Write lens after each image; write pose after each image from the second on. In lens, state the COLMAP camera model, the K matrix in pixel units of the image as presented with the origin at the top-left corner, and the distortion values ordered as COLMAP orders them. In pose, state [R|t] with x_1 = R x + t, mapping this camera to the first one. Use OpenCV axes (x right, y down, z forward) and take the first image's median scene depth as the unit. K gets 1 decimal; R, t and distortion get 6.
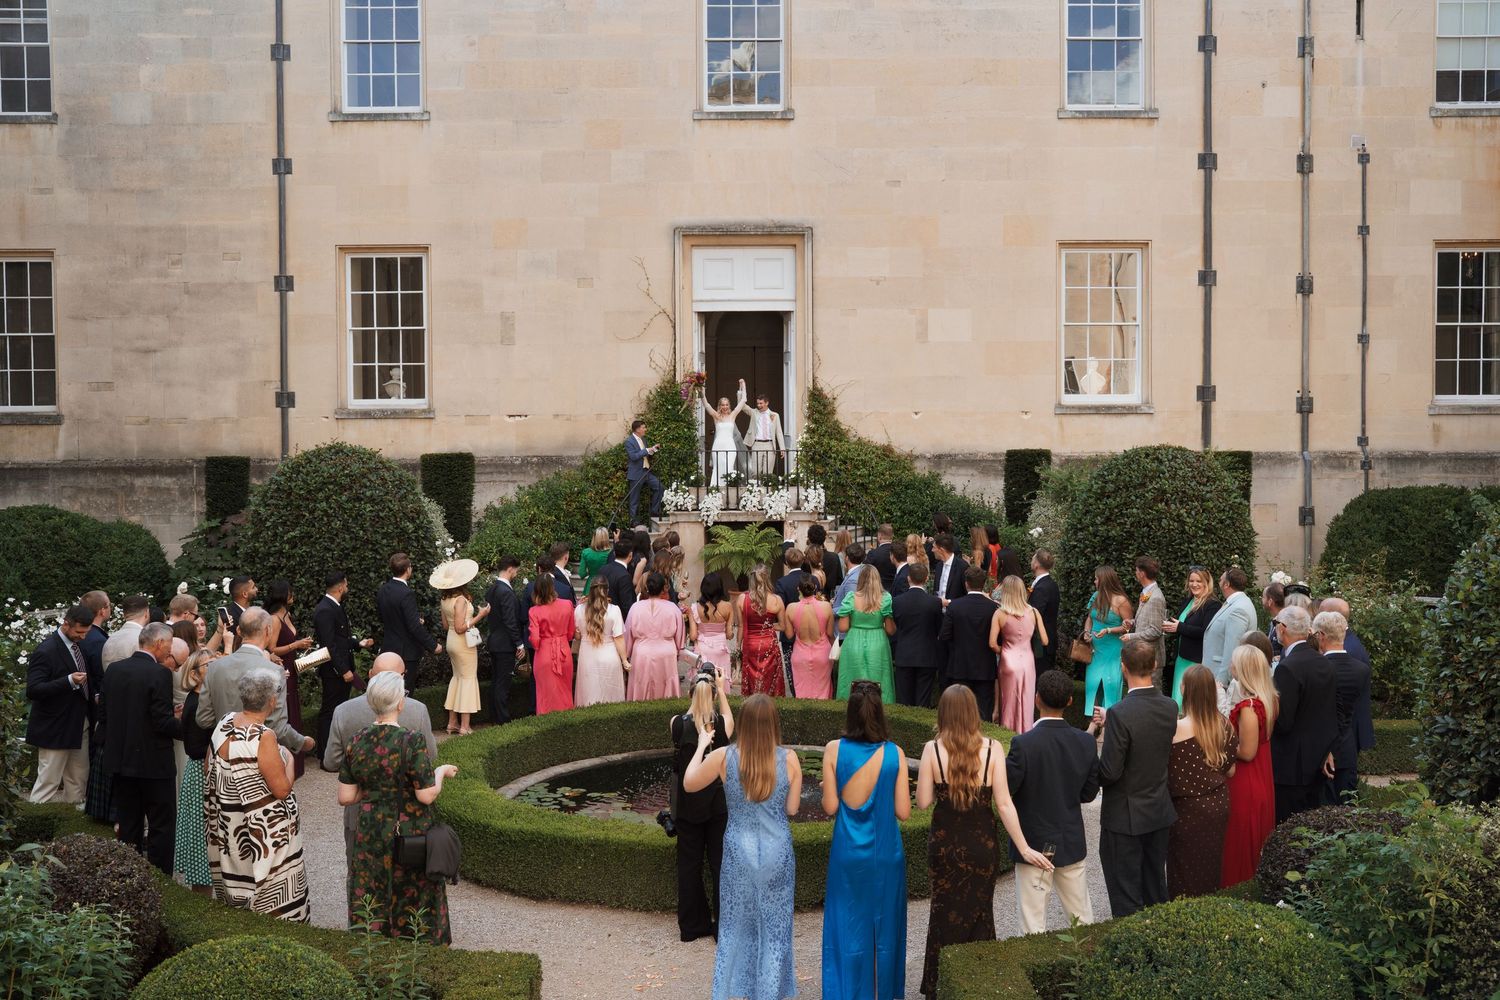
lens RADIAL K [[1502.7, 0, 781.9], [0, 1502.7, 522.2], [0, 0, 1]] dist [-0.012868, 0.012646]
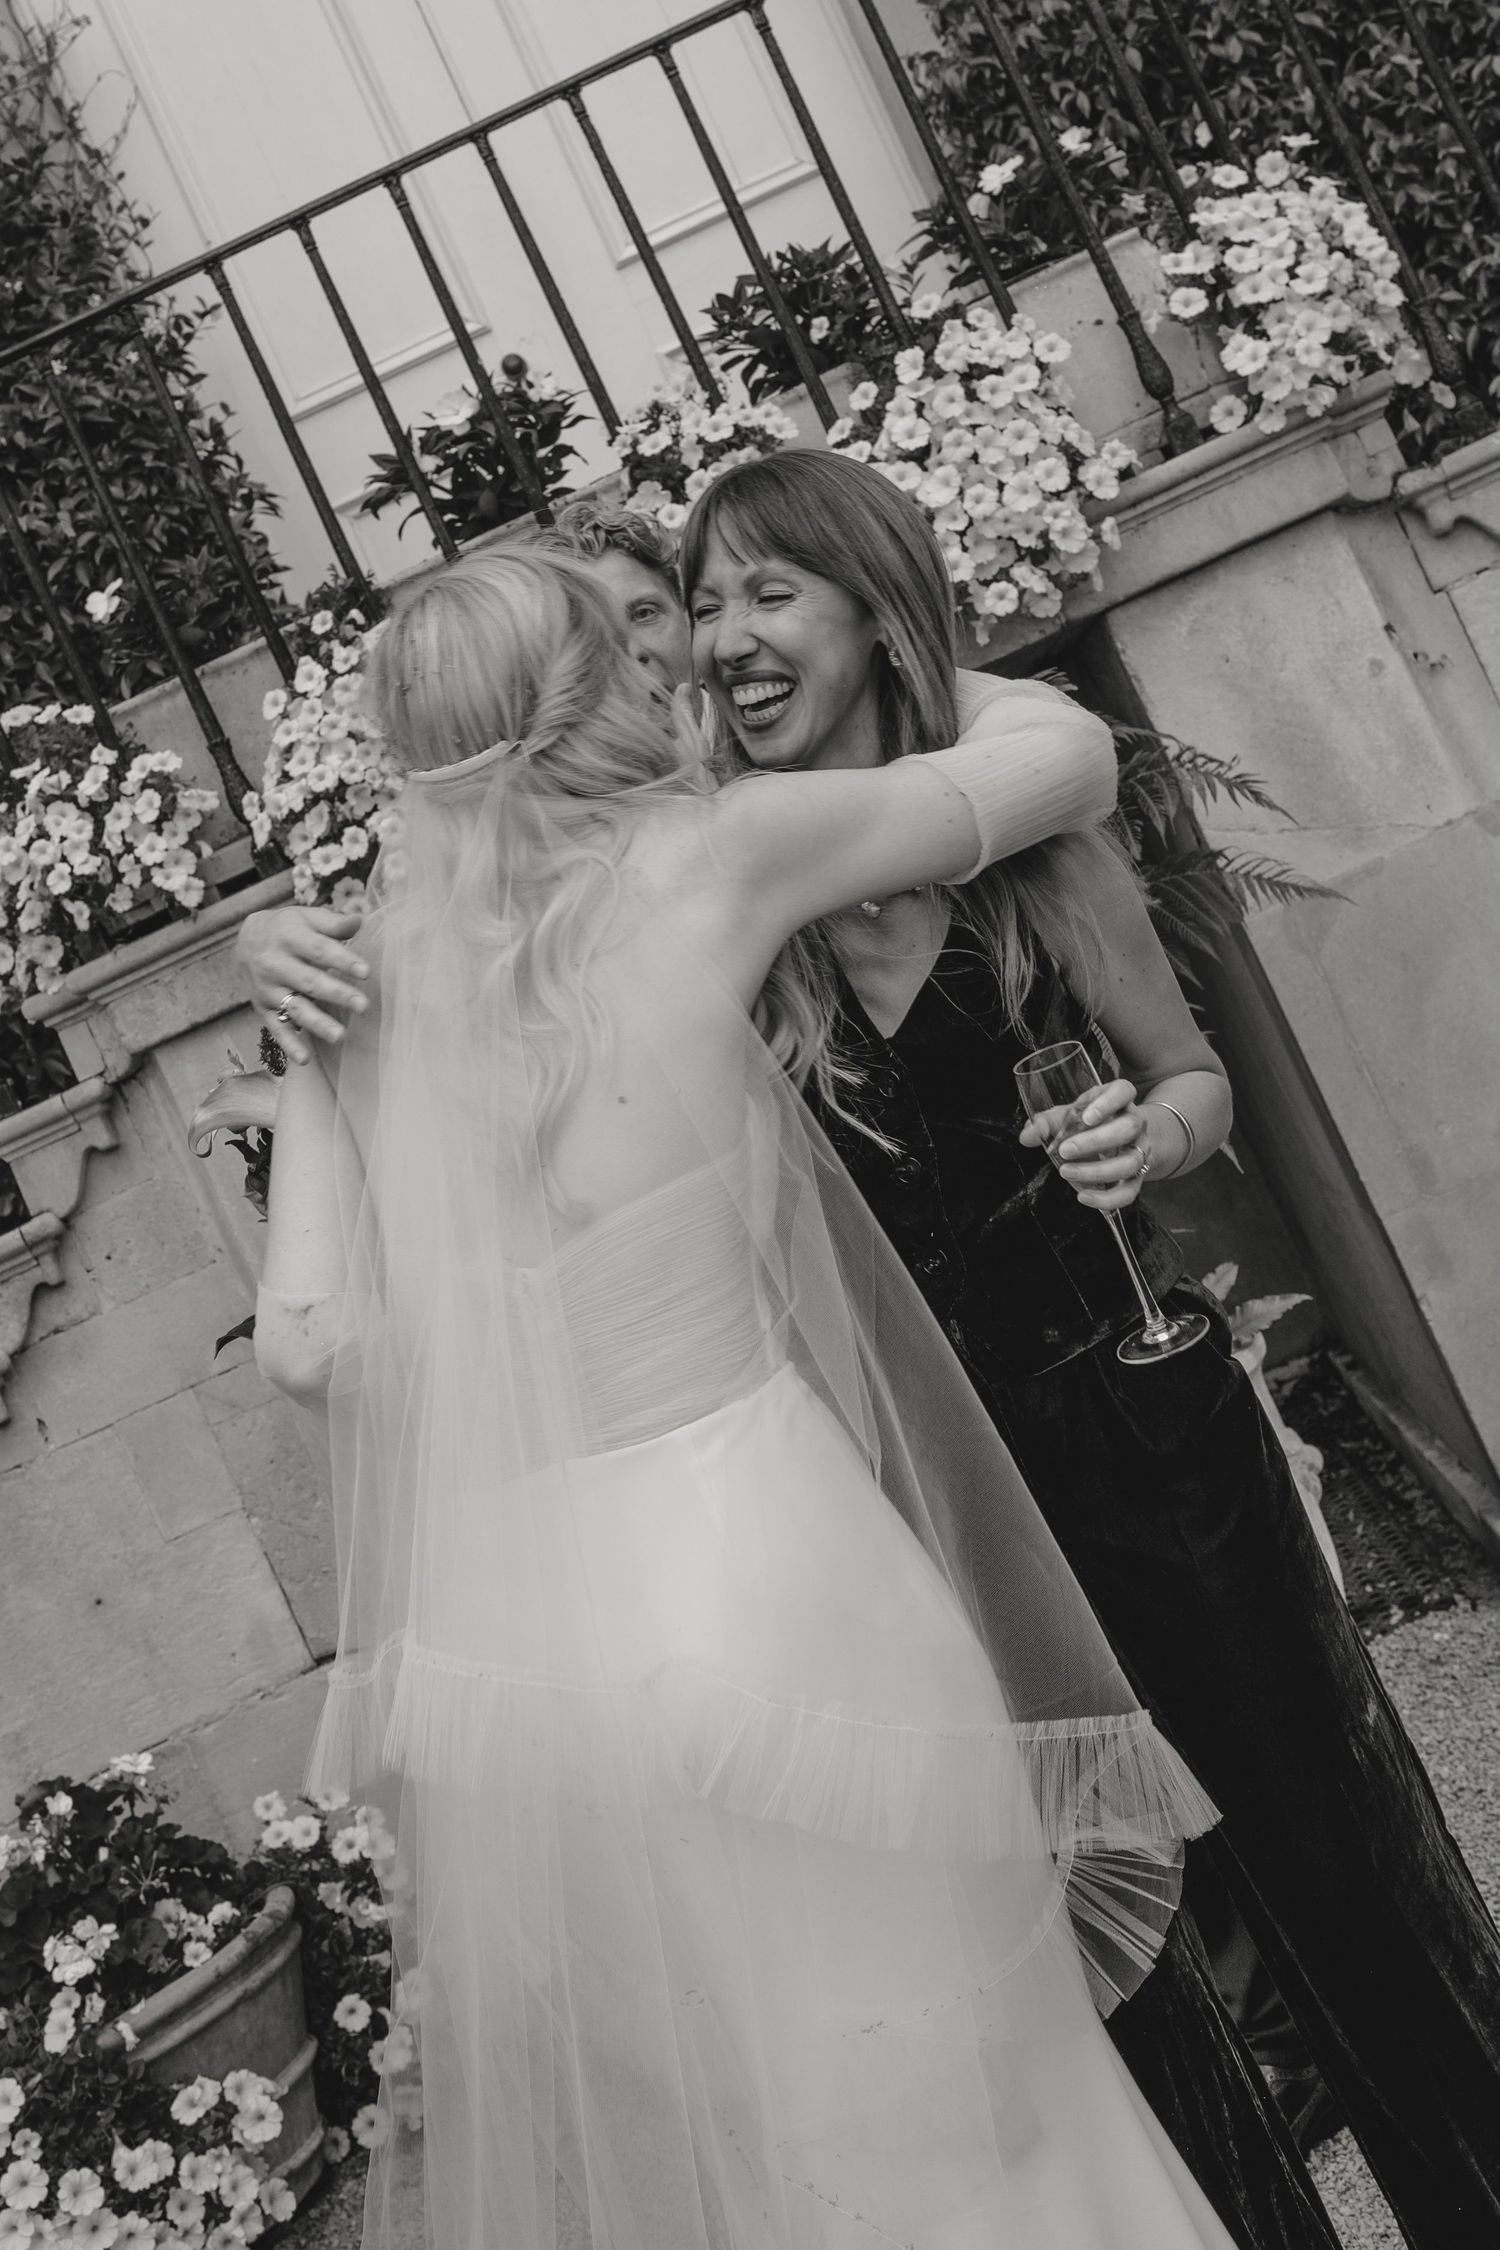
lens RADIAL K [[2971.7, 0, 691.4], [0, 2971.7, 908.9], [0, 0, 1]] dist [0.003764, 0.018744]
pose [[0.910494, -0.405593, -0.080587, -0.014497], [0.399685, 0.913146, -0.080096, 0.020546], [0.106074, 0.040717, 0.993524, 0.765487]]
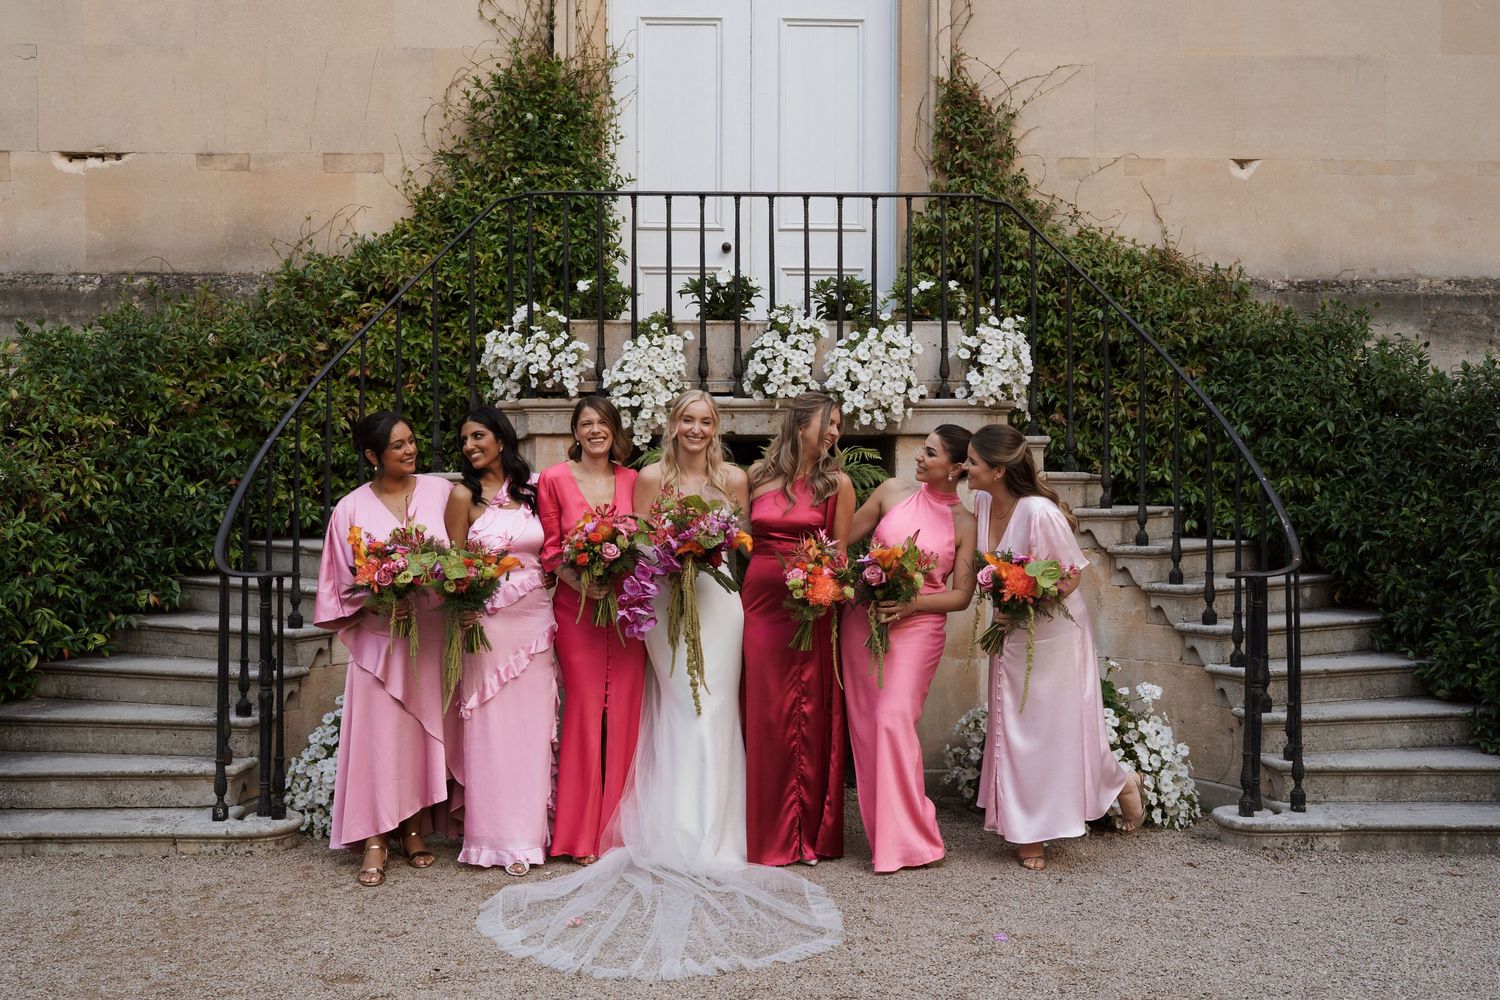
lens RADIAL K [[1502.7, 0, 781.9], [0, 1502.7, 522.2], [0, 0, 1]] dist [-0.012868, 0.012646]
pose [[0.999717, 0.008080, 0.022354, -0.025751], [-0.007212, 0.999227, -0.038632, 0.026066], [-0.022649, 0.038460, 0.999003, 0.674958]]
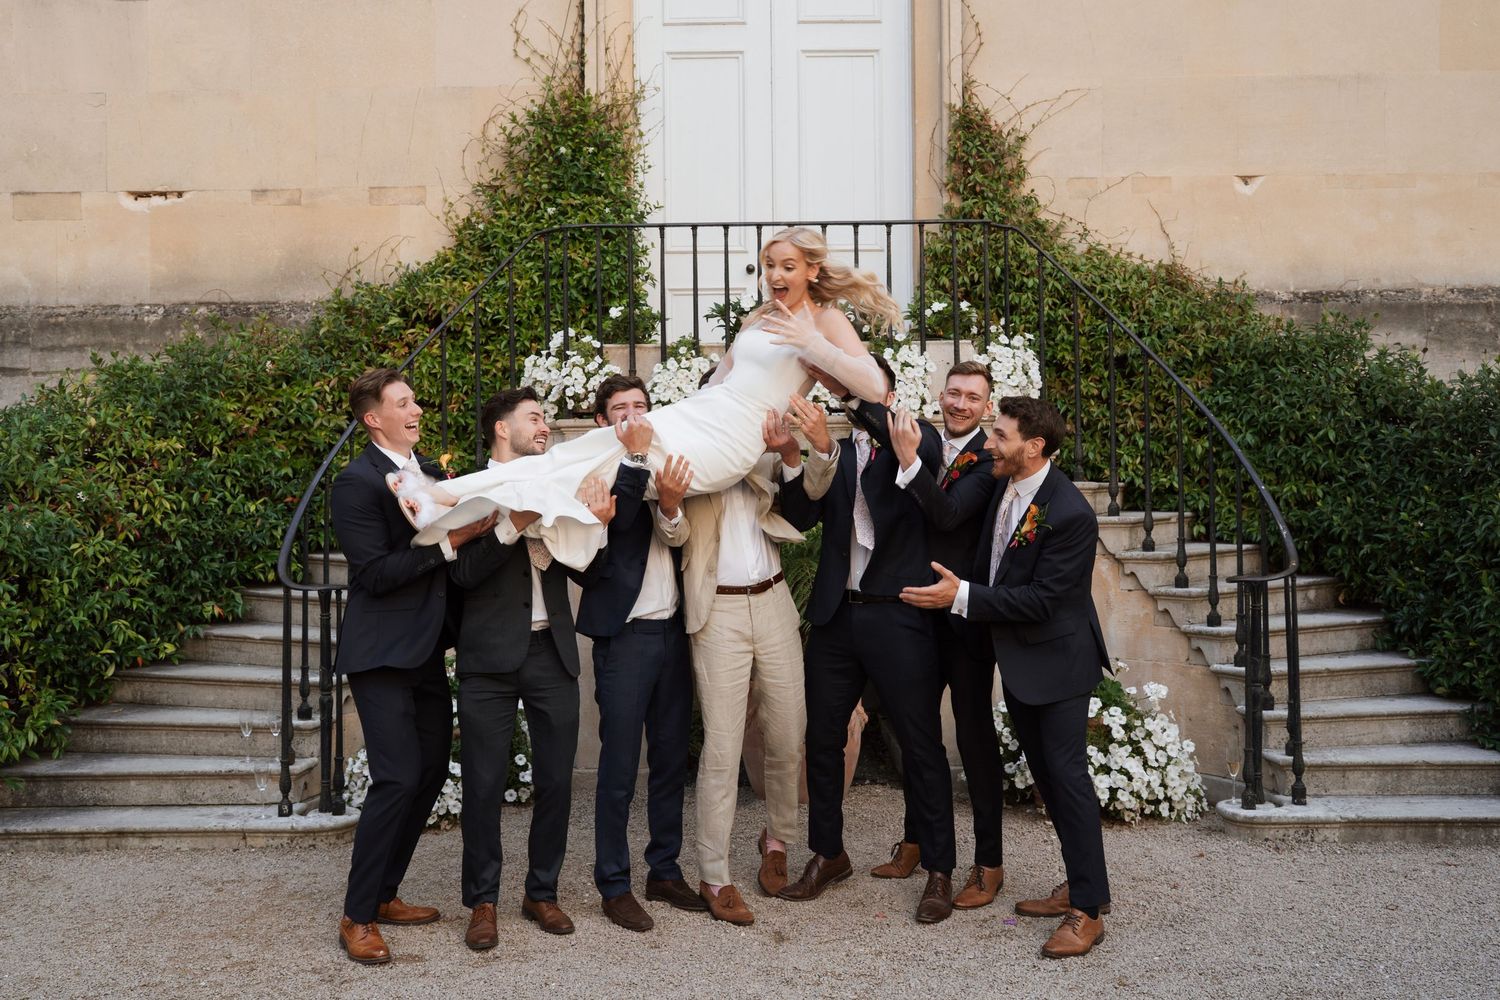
lens RADIAL K [[1496.3, 0, 750.0], [0, 1496.3, 500.0], [0, 0, 1]] dist [-0.013557, 0.012592]
pose [[0.999827, -0.003049, -0.018363, -0.024841], [0.002040, 0.998497, -0.054760, 0.024960], [0.018502, 0.054713, 0.998331, 0.660102]]
